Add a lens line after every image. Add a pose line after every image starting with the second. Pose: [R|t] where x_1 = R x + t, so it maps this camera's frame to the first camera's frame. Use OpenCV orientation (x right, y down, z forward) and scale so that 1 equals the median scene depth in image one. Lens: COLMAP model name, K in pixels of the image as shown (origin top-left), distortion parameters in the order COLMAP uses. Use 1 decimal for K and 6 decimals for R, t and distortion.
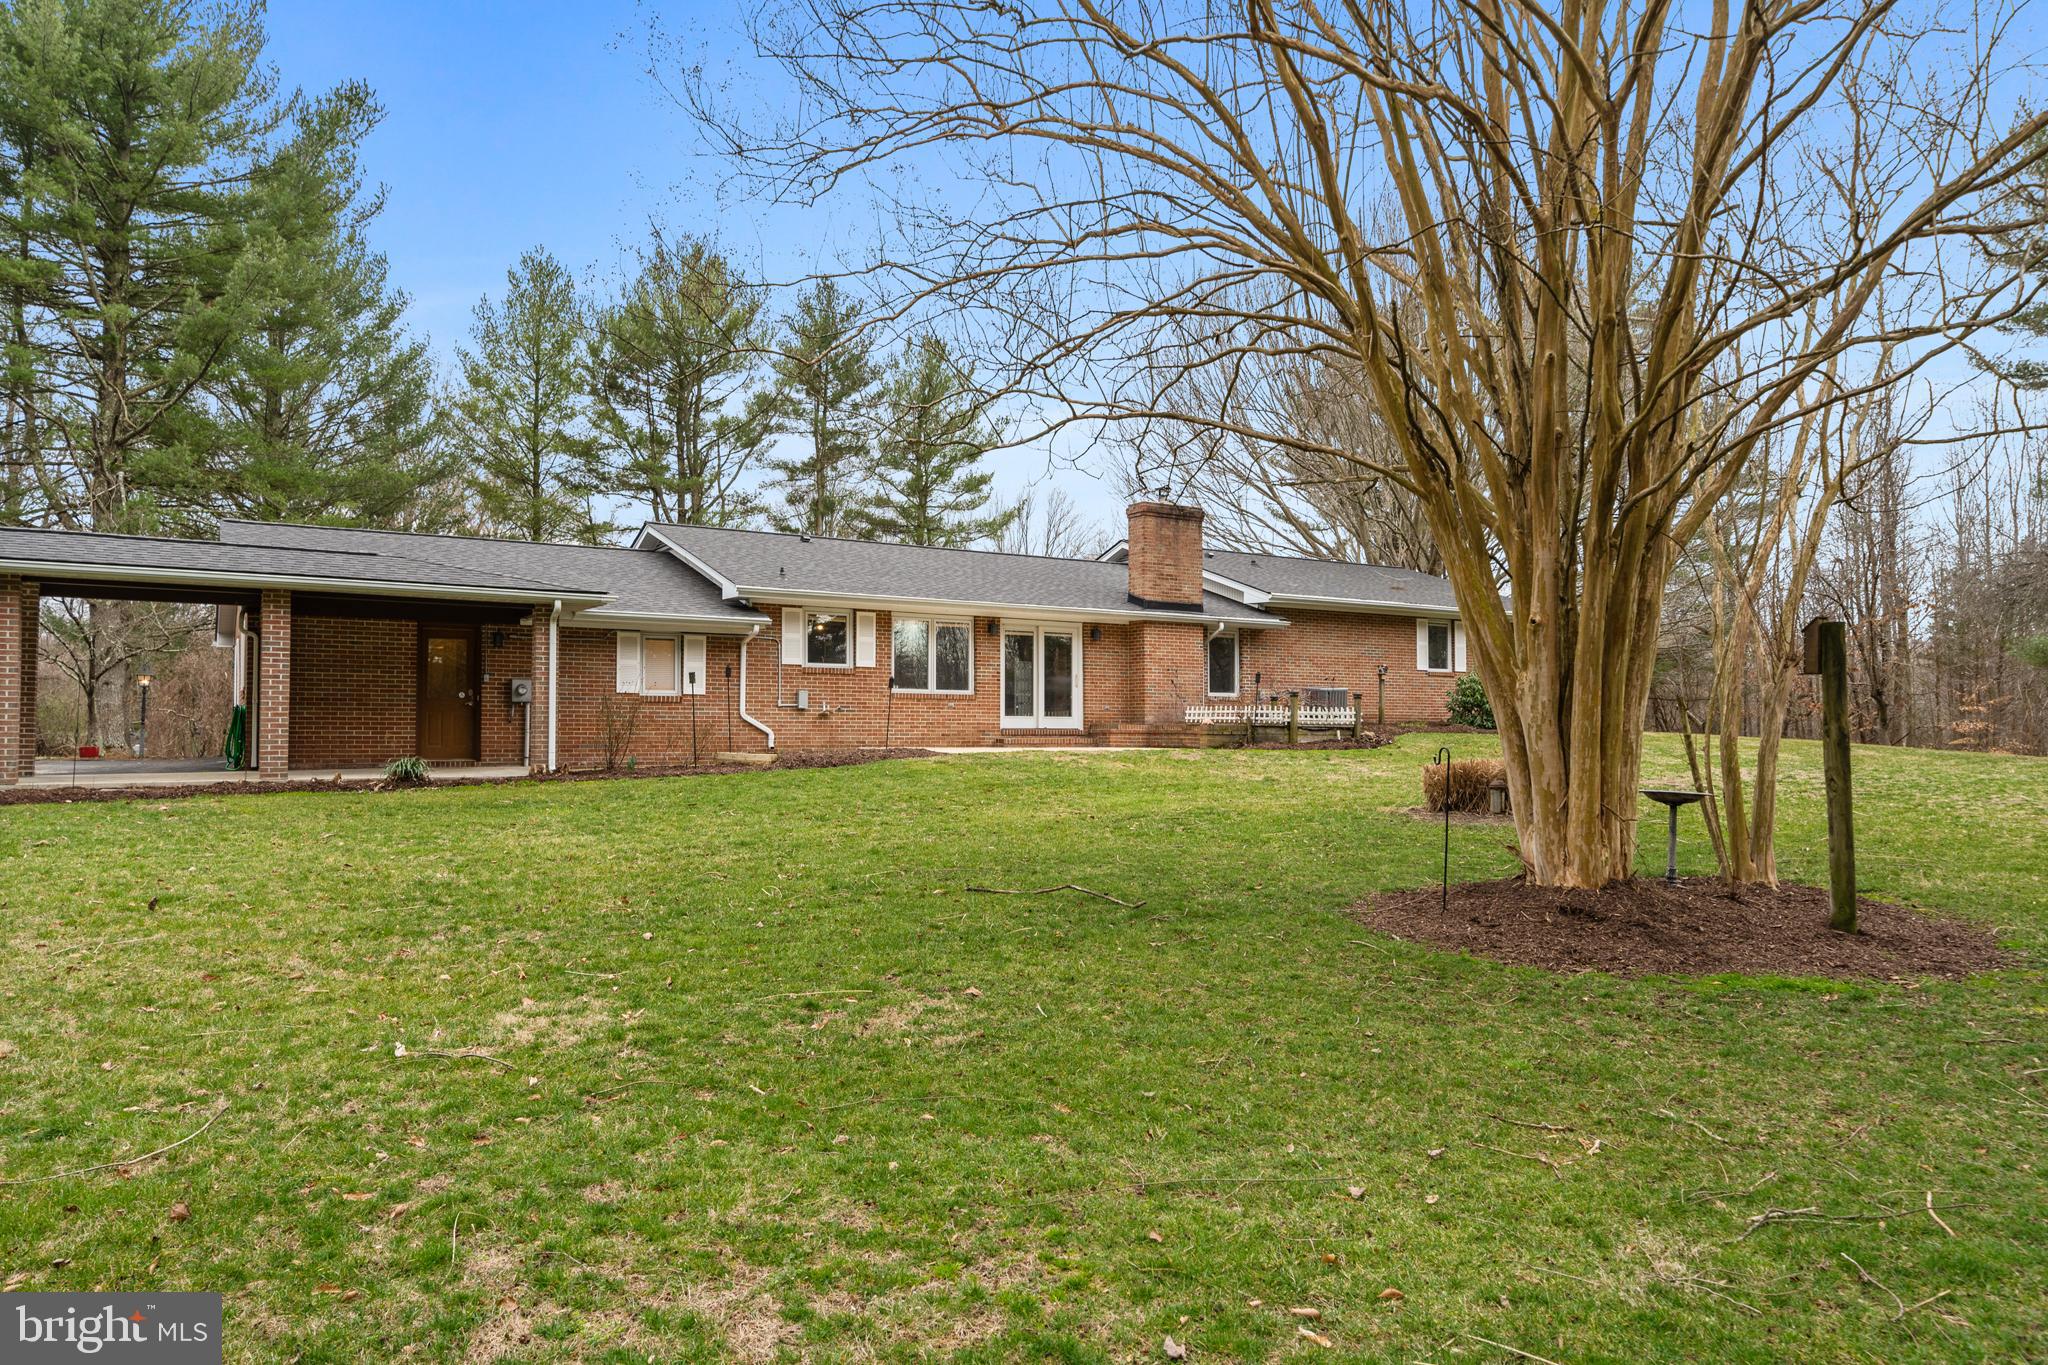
lens RADIAL K [[1329.1, 0, 1015.3], [0, 1329.1, 684.6], [0, 0, 1]] dist [0.007929, 0.000082]
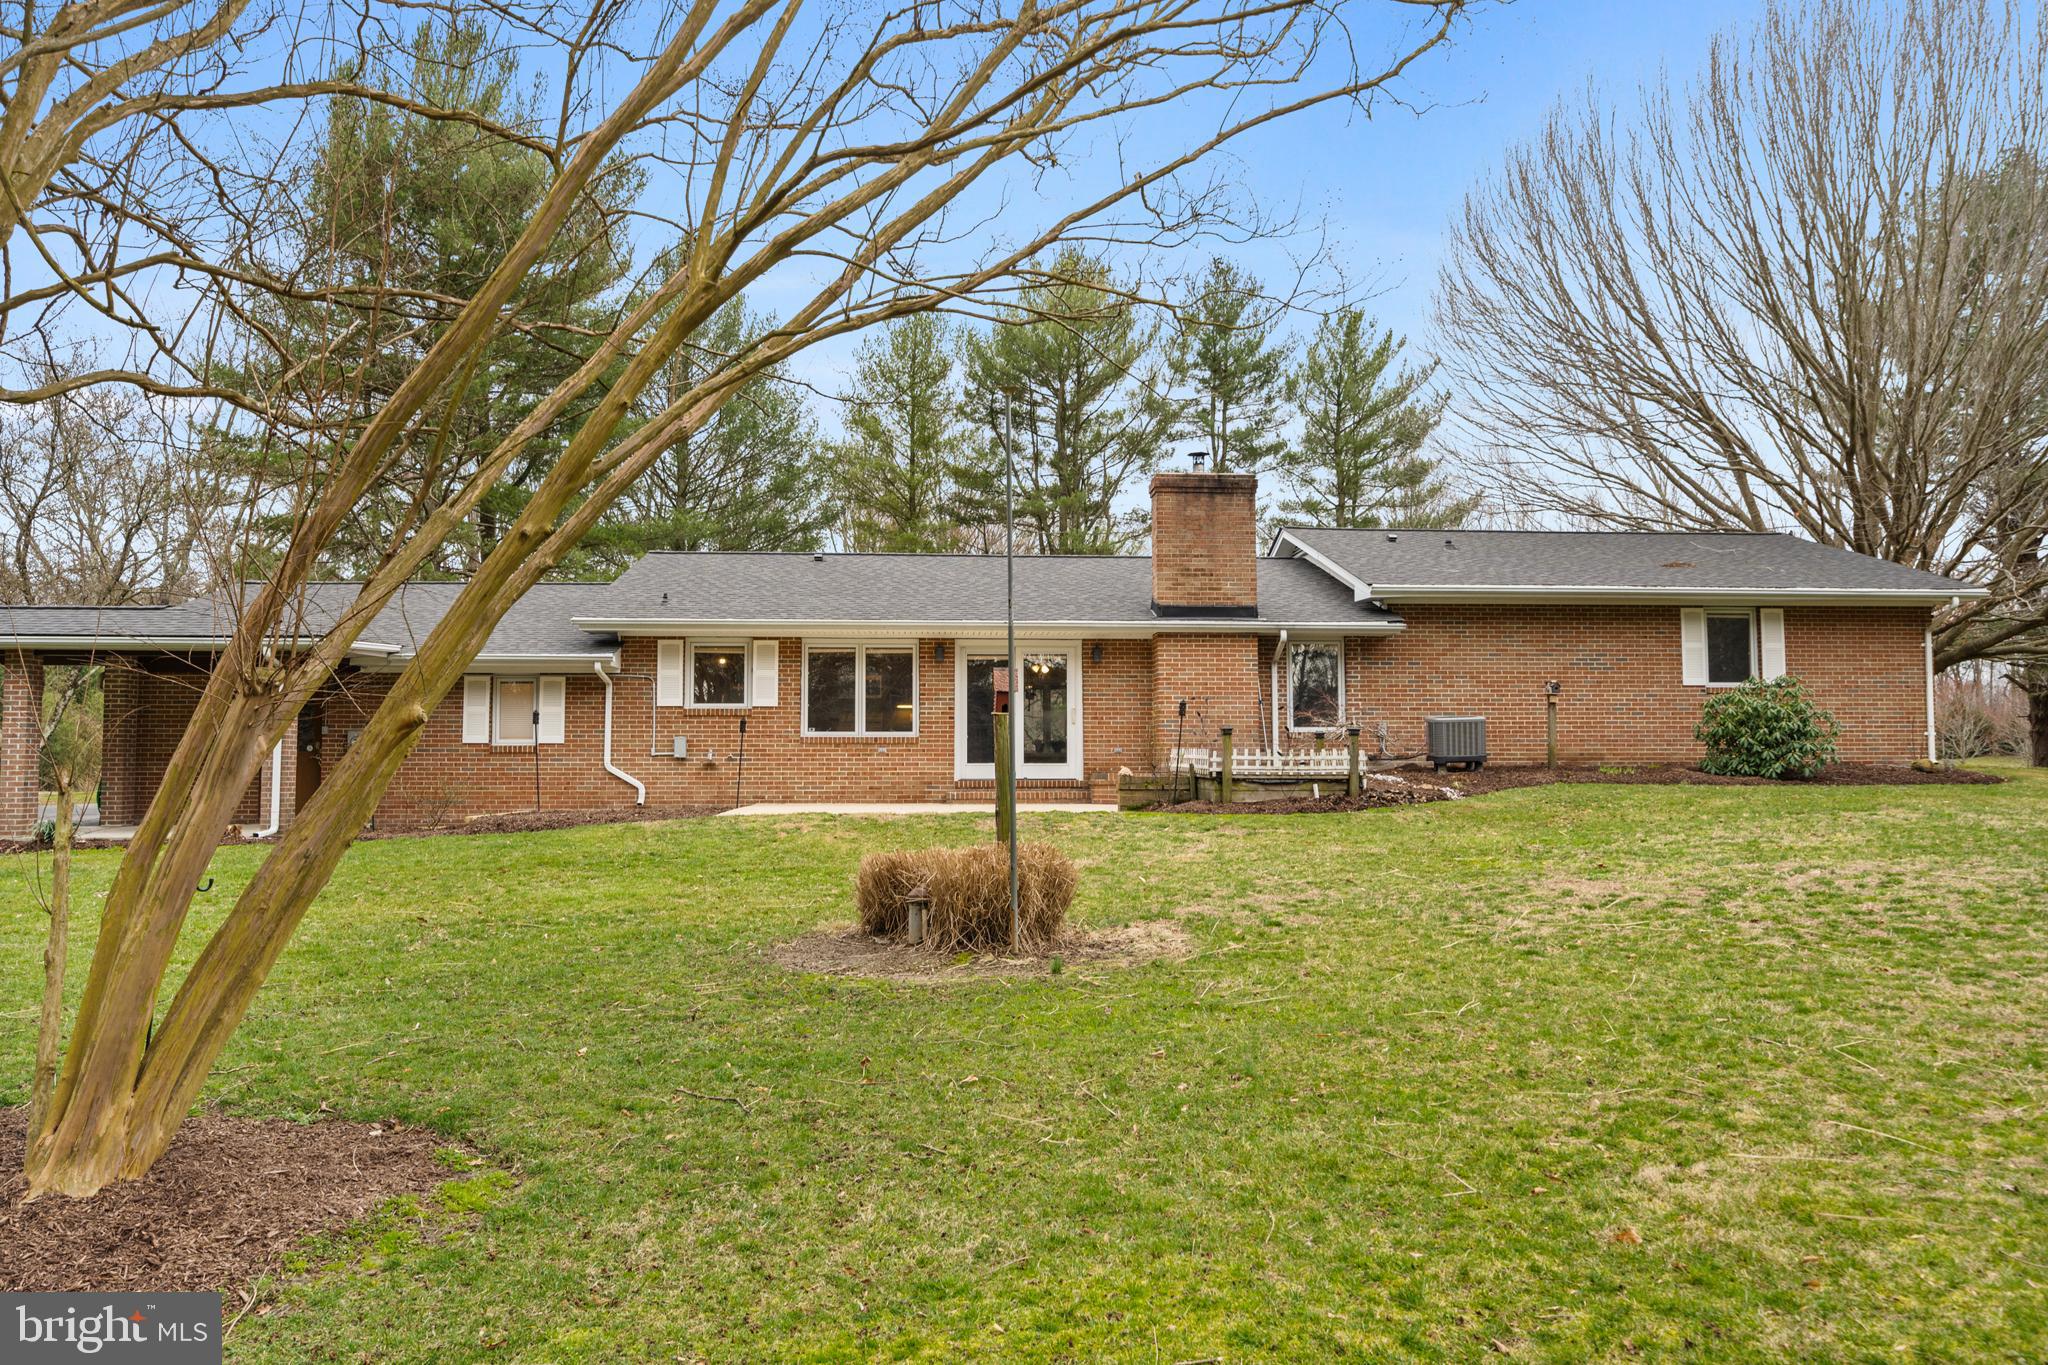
lens RADIAL K [[1413.8, 0, 1020.7], [0, 1413.8, 679.4], [0, 0, 1]] dist [-0.001431, 0.000069]
pose [[0.886281, -0.034491, -0.461862, 0.397511], [0.021864, 0.999227, -0.032664, 0.001915], [0.462632, 0.018852, 0.886350, 0.267251]]
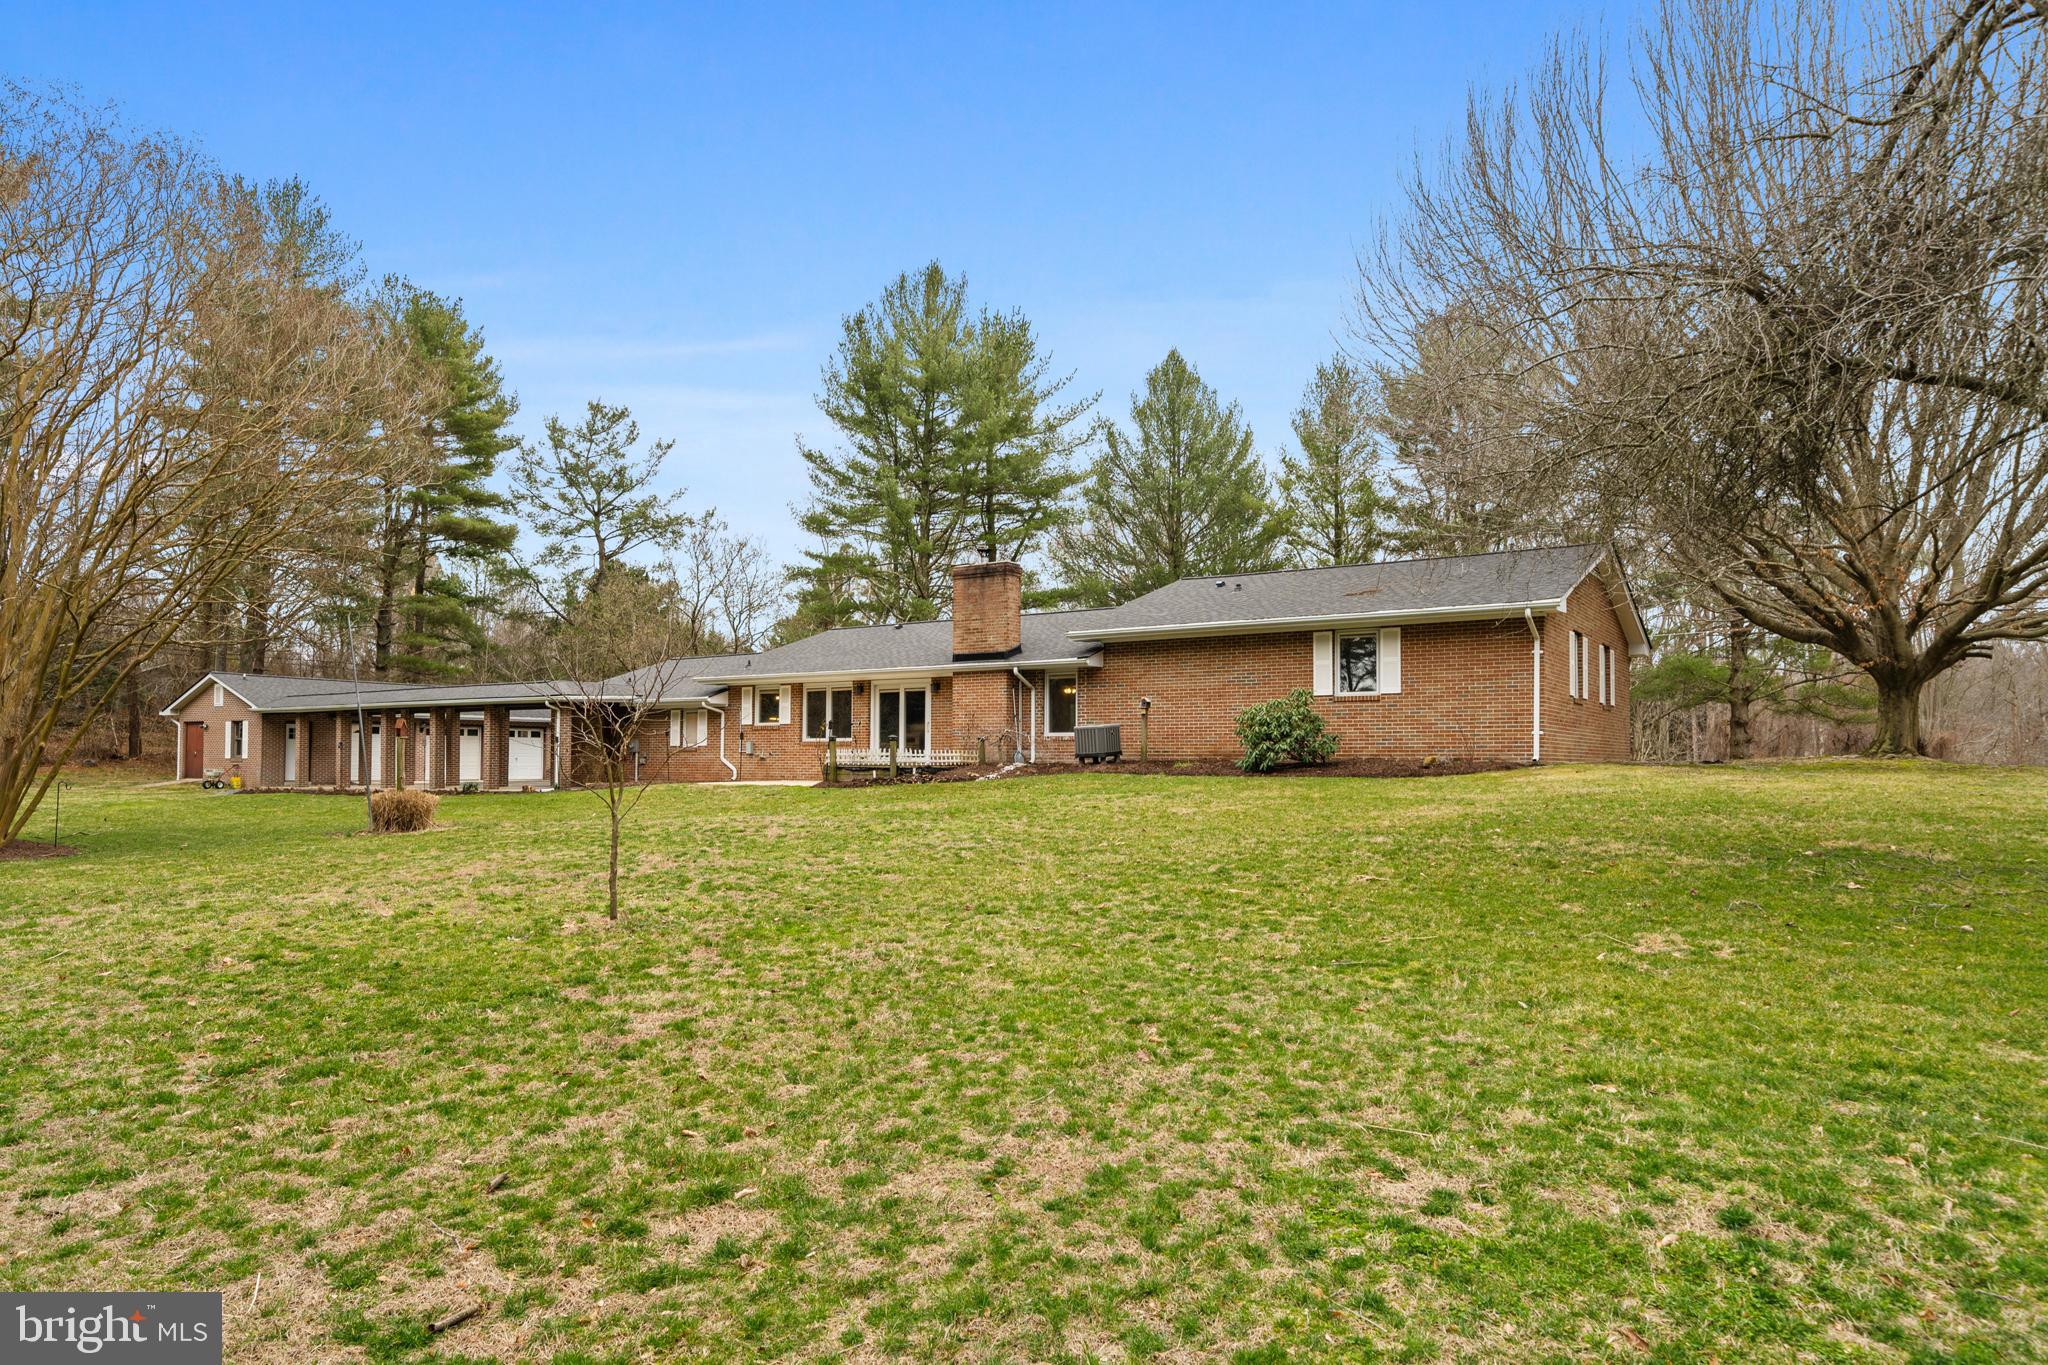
lens RADIAL K [[1227.5, 0, 1018.3], [0, 1227.5, 730.6], [0, 0, 1]] dist [-0.013794, 0.000546]
pose [[0.416898, -0.023456, -0.908651, 1.084972], [0.034838, 0.999345, -0.009813, 0.014062], [0.908285, -0.027565, 0.417442, 0.617719]]
